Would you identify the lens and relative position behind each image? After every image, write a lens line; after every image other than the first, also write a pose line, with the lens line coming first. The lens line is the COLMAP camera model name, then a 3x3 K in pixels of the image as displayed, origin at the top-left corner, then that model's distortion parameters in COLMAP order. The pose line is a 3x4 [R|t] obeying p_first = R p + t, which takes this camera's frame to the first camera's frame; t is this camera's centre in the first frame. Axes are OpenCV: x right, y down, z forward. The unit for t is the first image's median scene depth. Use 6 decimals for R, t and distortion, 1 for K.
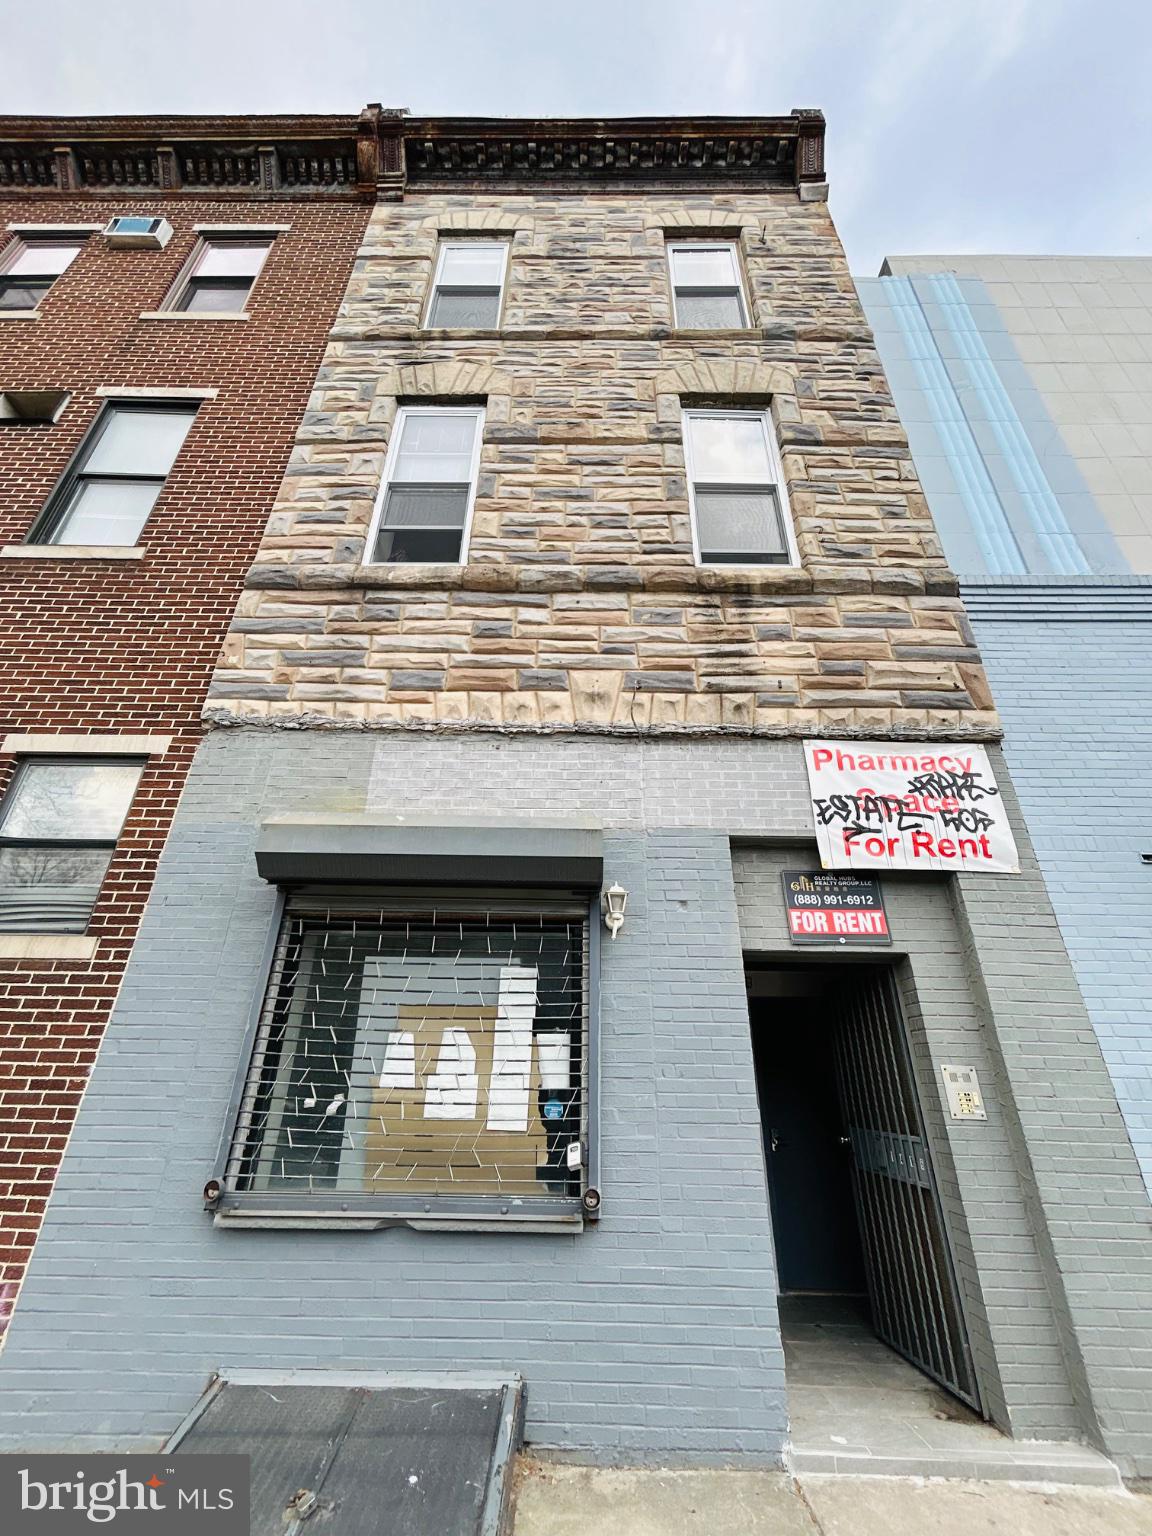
lens RADIAL K [[617.4, 0, 576.0], [0, 617.4, 768.0], [0, 0, 1]] dist [0.009741, -0.000038]
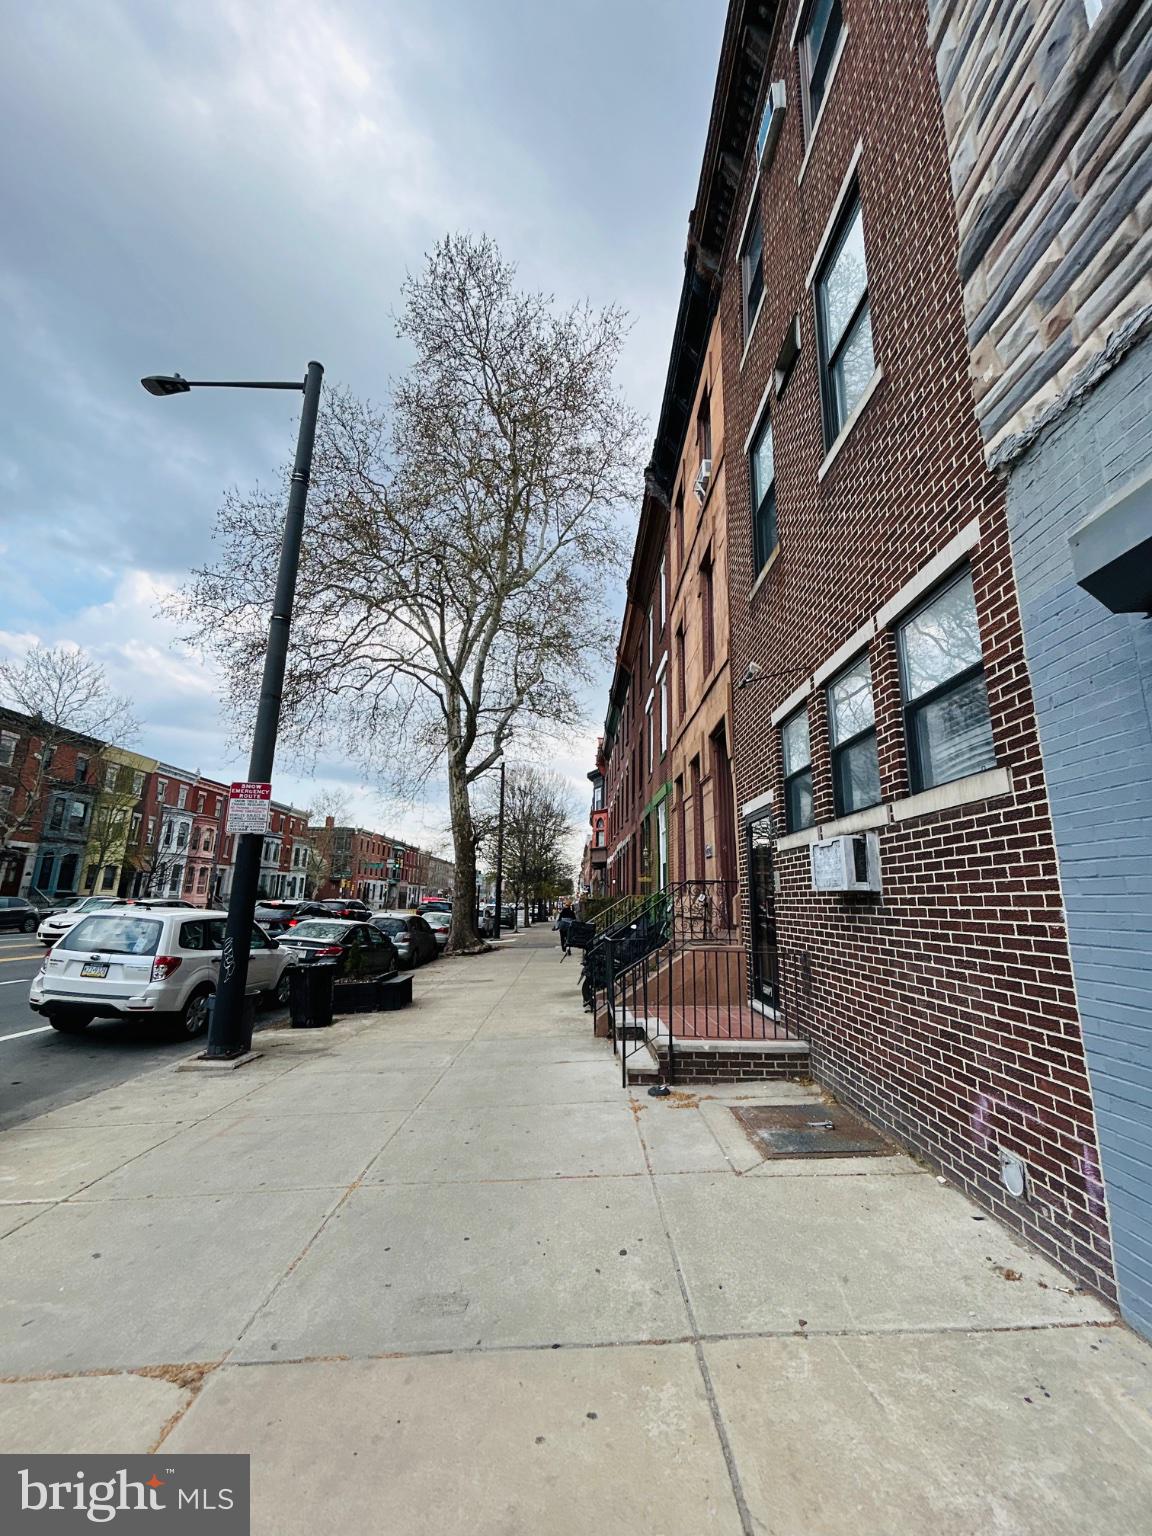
lens RADIAL K [[617.4, 0, 576.0], [0, 617.4, 768.0], [0, 0, 1]] dist [0.009741, -0.000038]
pose [[0.015761, -0.230545, -0.972934, 0.023627], [0.430135, 0.879978, -0.201550, 0.192086], [0.902627, -0.415316, 0.113034, 0.386604]]
